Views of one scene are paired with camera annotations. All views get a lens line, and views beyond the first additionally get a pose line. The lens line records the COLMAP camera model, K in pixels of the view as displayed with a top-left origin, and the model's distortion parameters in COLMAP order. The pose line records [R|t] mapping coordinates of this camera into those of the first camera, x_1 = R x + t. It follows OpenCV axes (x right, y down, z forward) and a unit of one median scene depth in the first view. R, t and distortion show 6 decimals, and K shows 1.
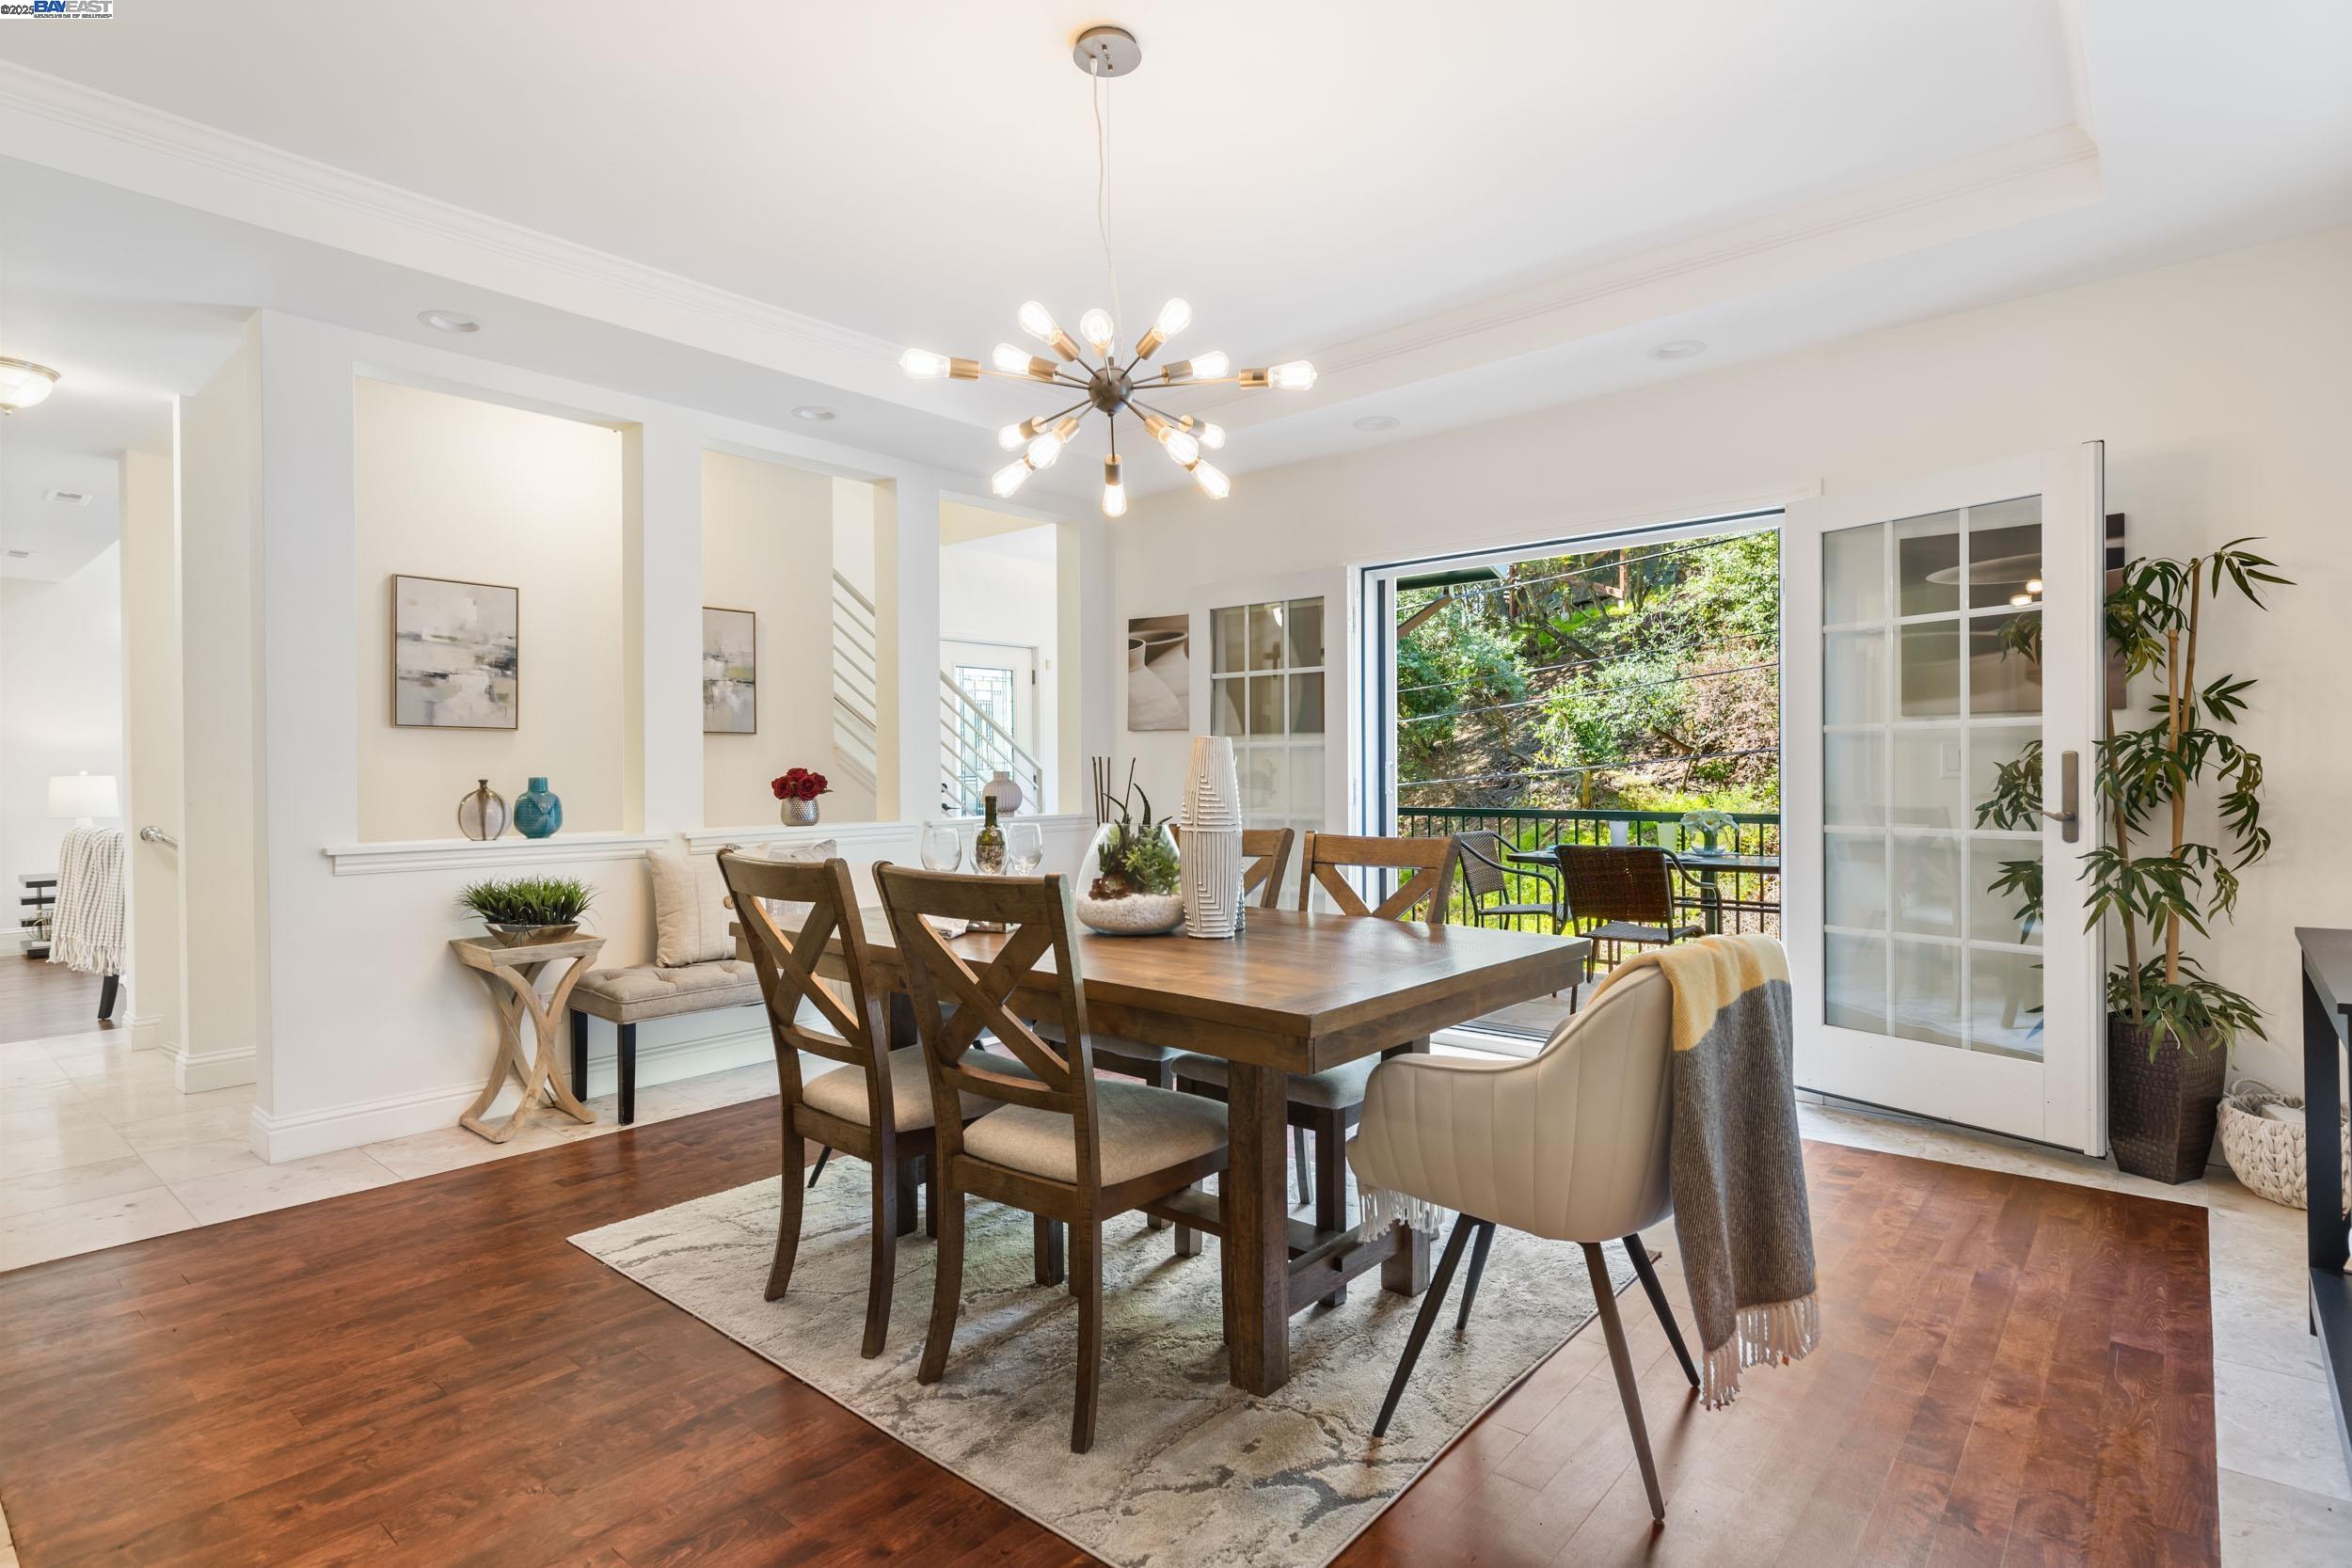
lens RADIAL K [[1199.4, 0, 1182.8], [0, 1199.4, 777.4], [0, 0, 1]] dist [0.004017, 0.000640]
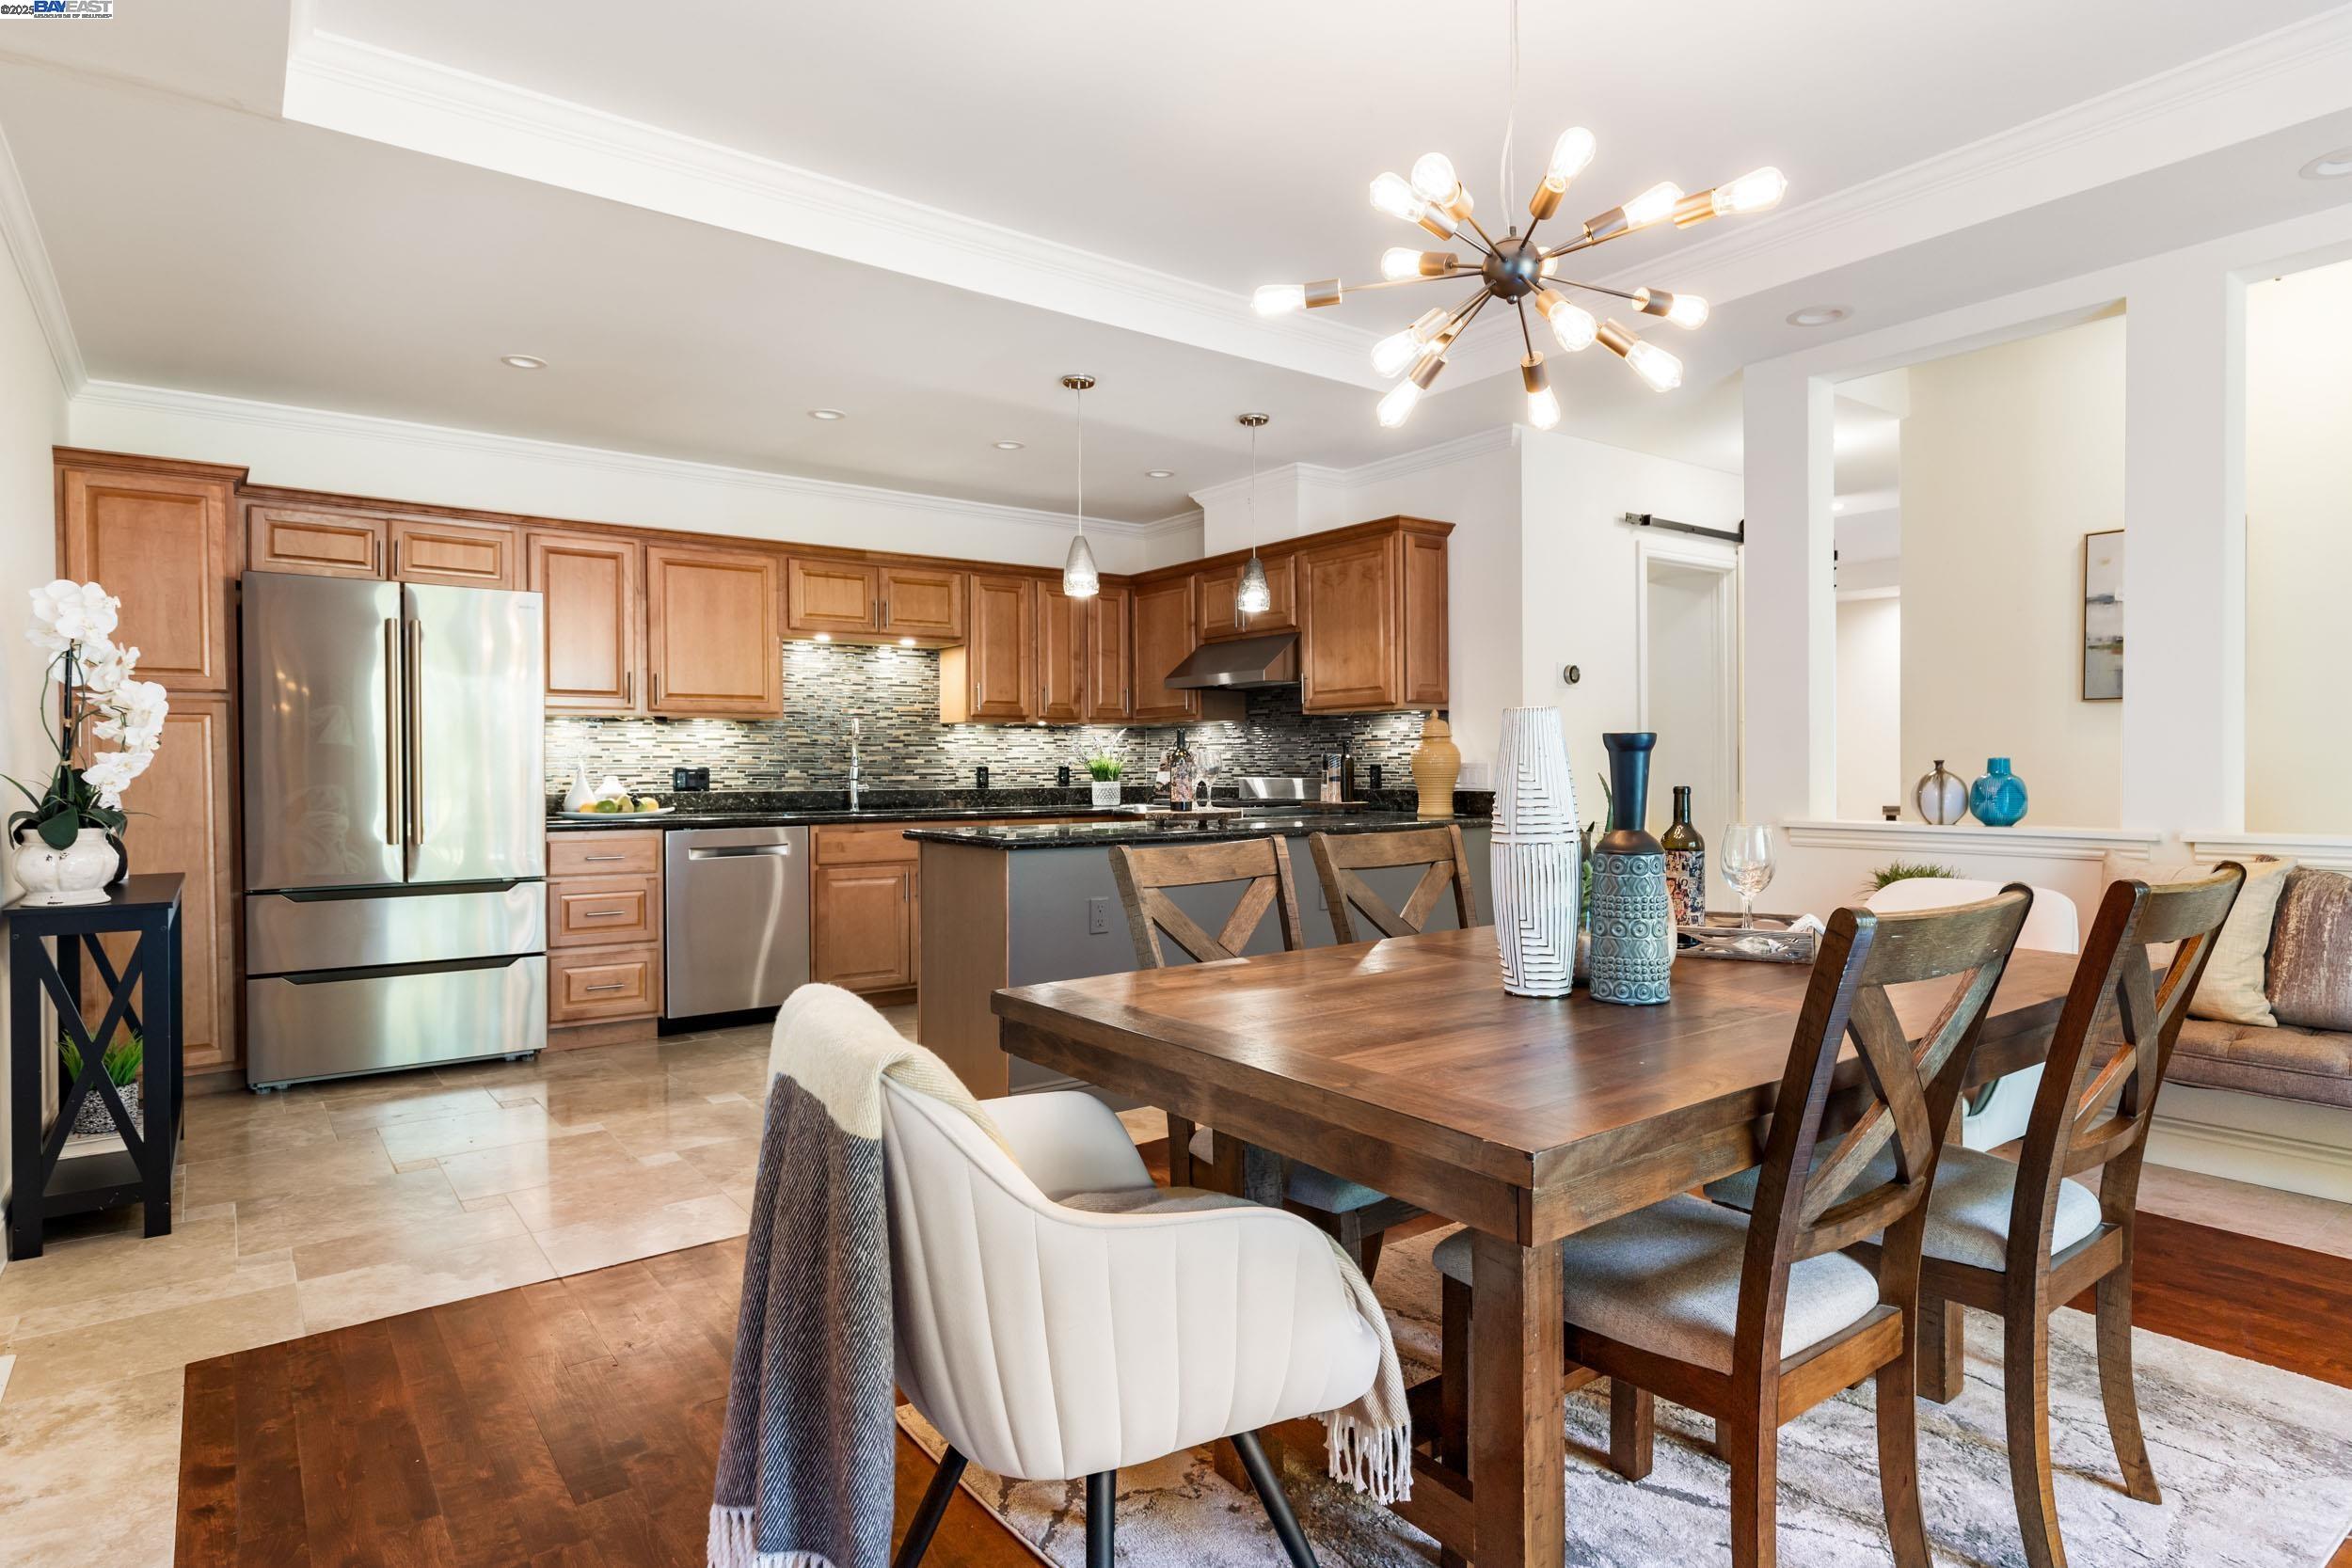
lens RADIAL K [[1265.6, 0, 1170.9], [0, 1265.6, 787.4], [0, 0, 1]] dist [0.009944, -0.001236]
pose [[-0.215496, 0.026681, -0.976140, 0.548757], [0.005274, 0.999644, 0.026159, -0.006519], [0.976490, 0.000489, -0.215560, 0.646852]]
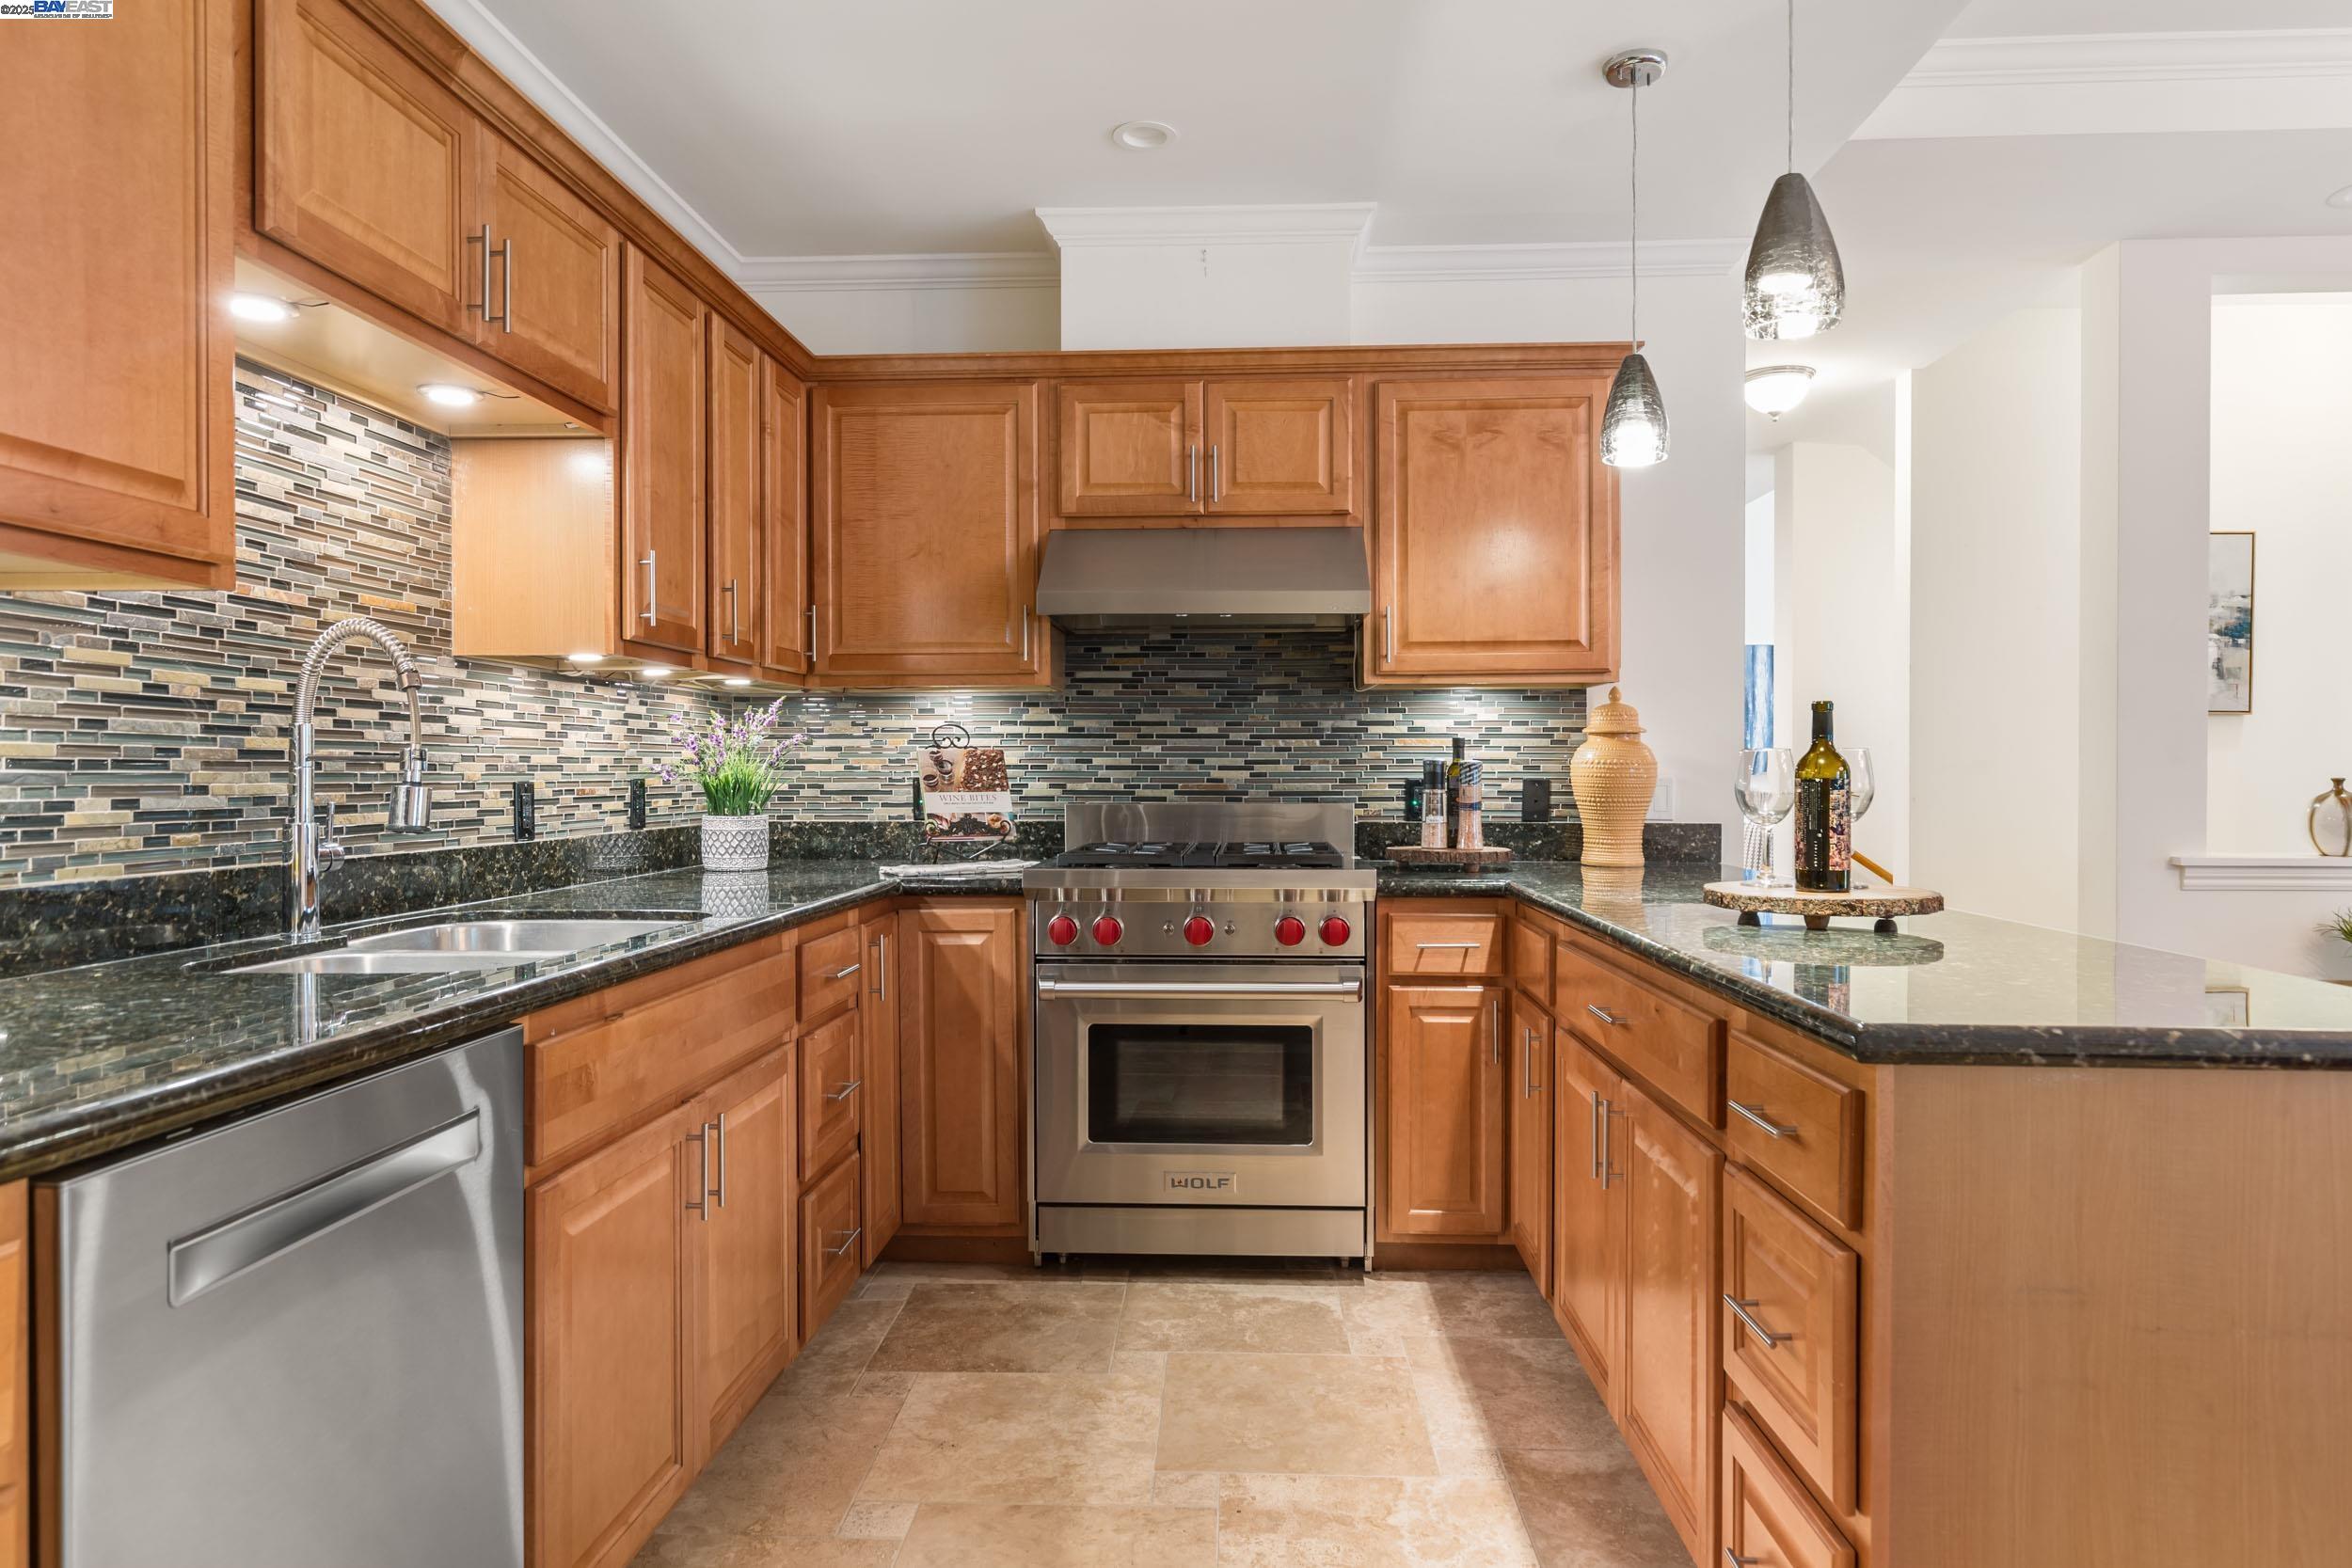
lens RADIAL K [[1417.7, 0, 1177.8], [0, 1417.7, 774.5], [0, 0, 1]] dist [0.007673, -0.008835]
pose [[0.618495, 0.012552, -0.785689, -0.336028], [-0.007481, 0.999921, 0.010085, -0.004127], [0.785753, -0.000360, 0.618540, -0.171352]]
